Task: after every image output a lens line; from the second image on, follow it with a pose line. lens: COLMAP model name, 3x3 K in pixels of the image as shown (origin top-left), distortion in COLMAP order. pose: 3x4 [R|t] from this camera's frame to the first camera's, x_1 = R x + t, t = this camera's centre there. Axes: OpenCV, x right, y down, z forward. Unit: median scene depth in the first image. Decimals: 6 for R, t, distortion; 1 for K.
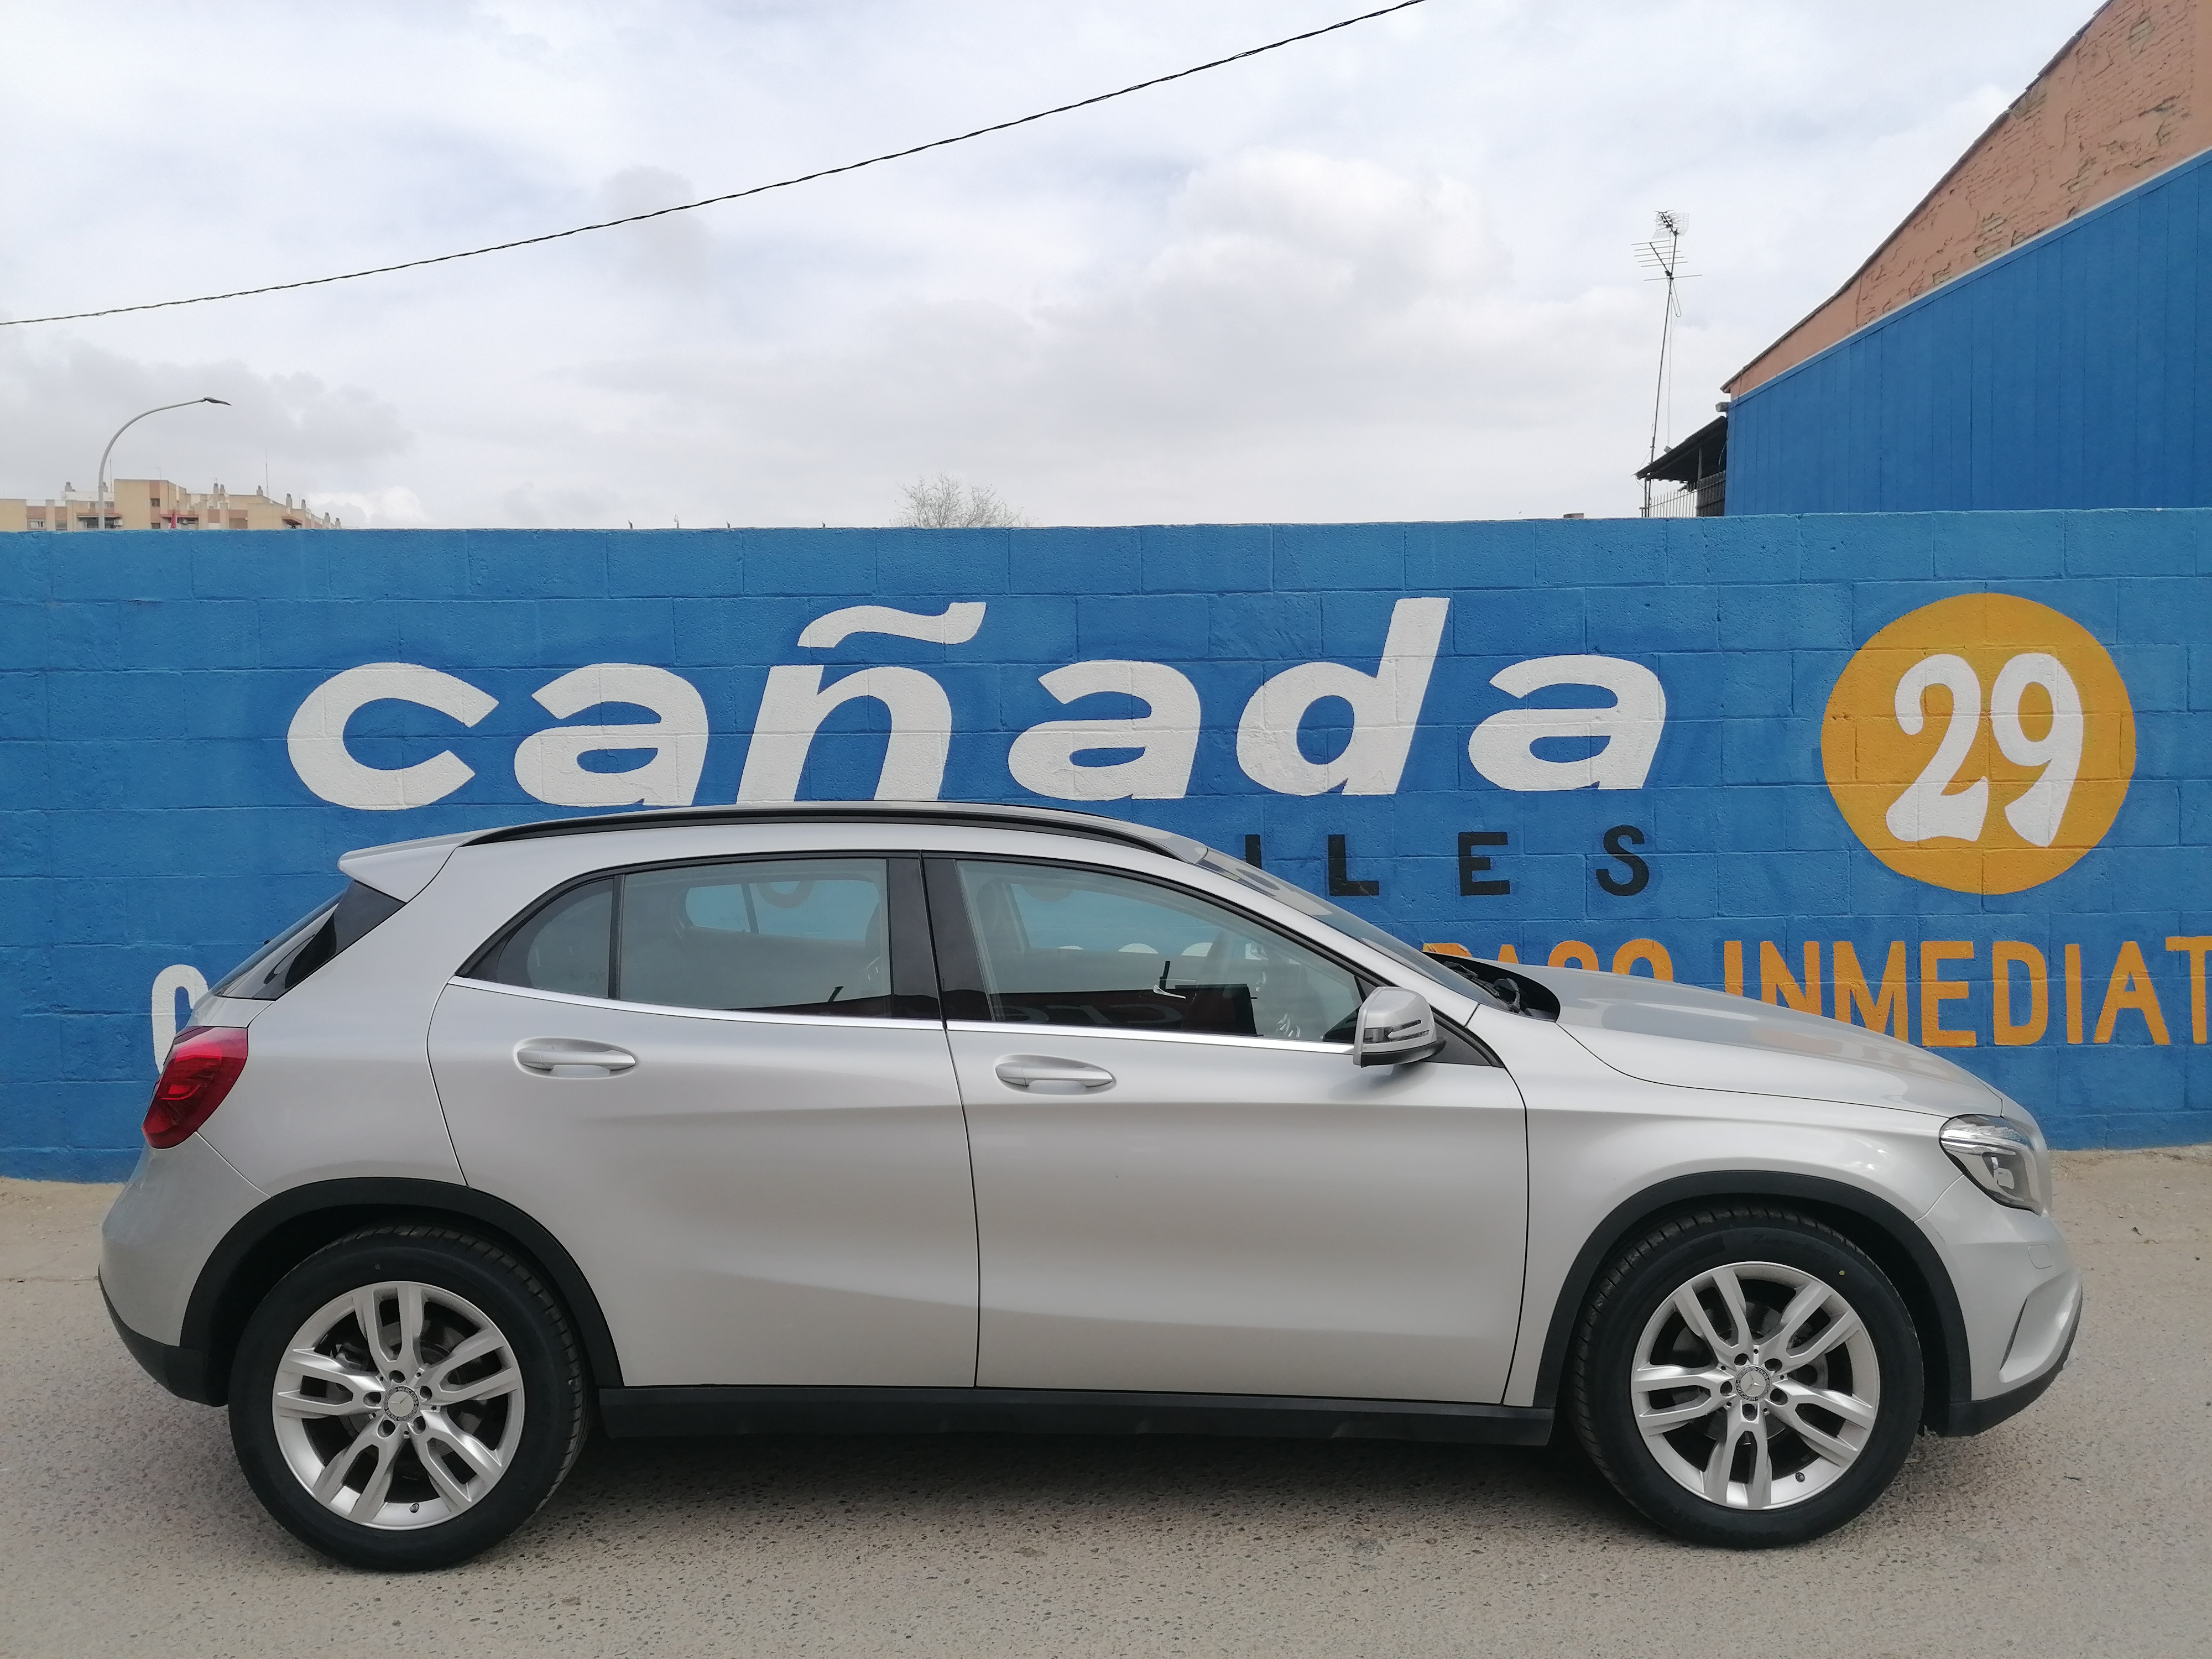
lens RADIAL K [[1658.9, 0, 1095.4], [0, 1658.9, 826.9], [0, 0, 1]] dist [0.071556, -0.082624]
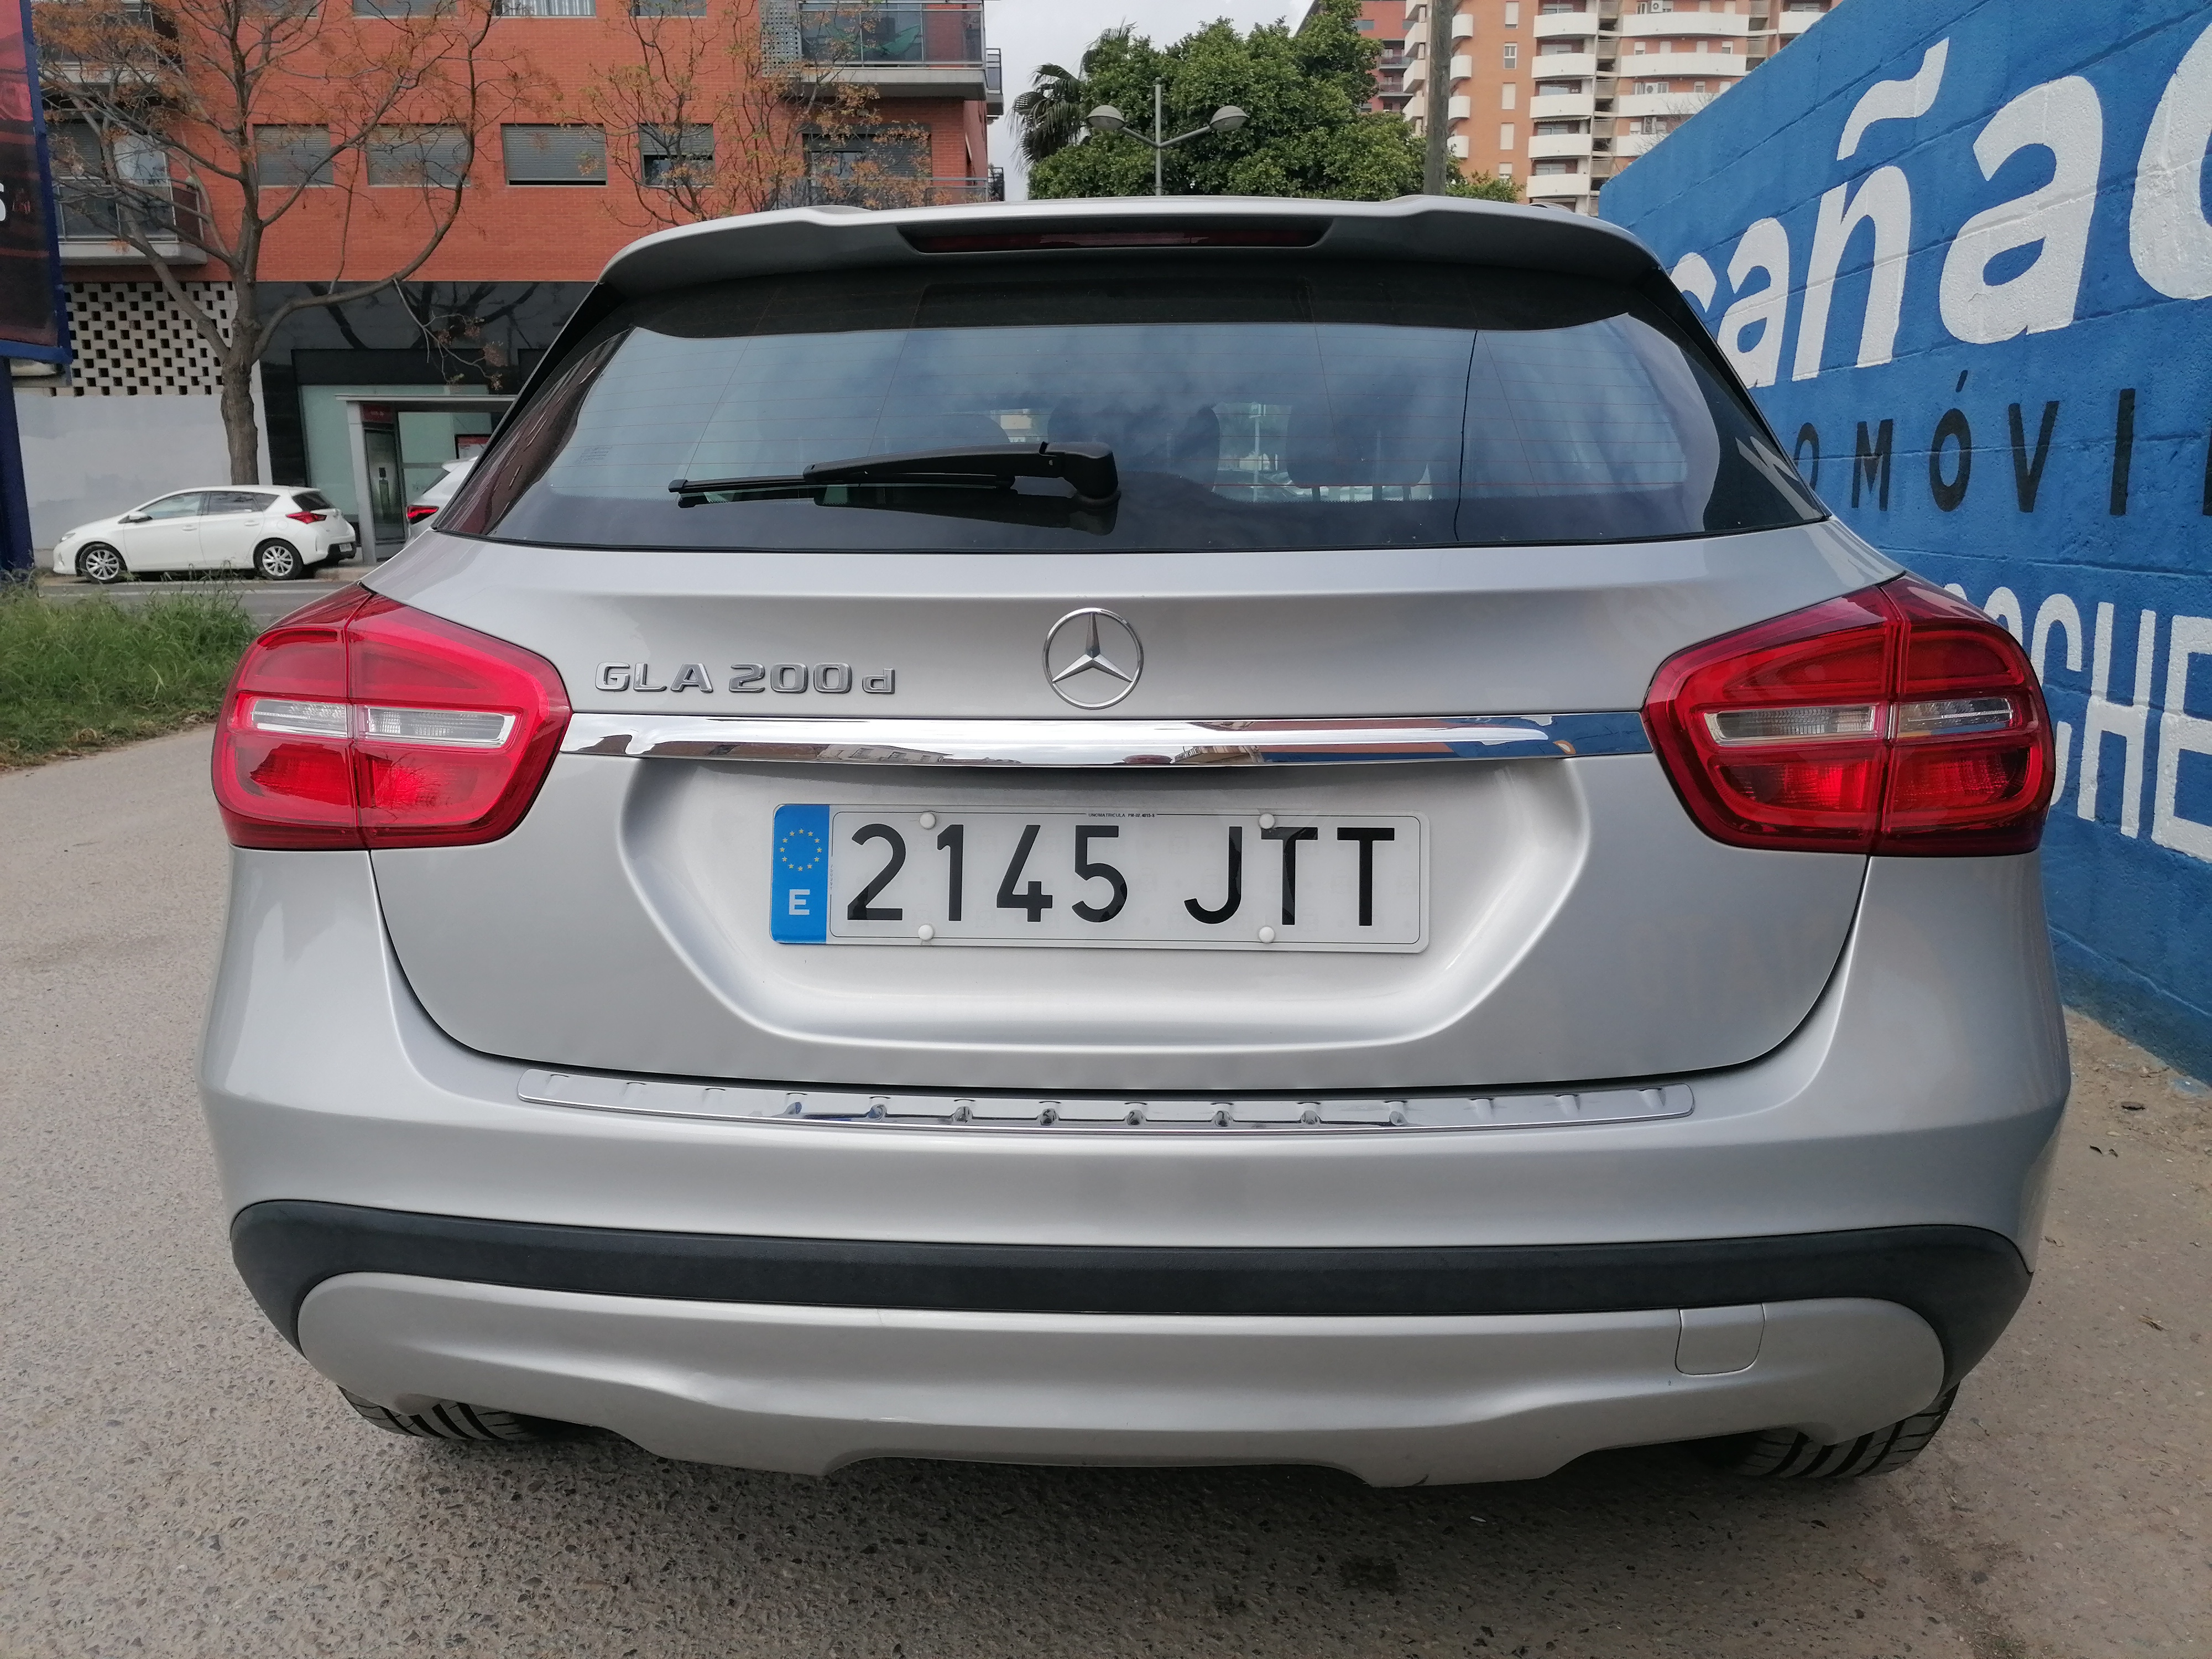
lens RADIAL K [[1658.9, 0, 1108.8], [0, 1658.9, 838.8], [0, 0, 1]] dist [0.071556, -0.082624]
pose [[-0.075581, 0.214326, -0.973834, 0.656212], [-0.025494, 0.975893, 0.216757, 0.035445], [0.996814, 0.041209, -0.068295, 0.726326]]
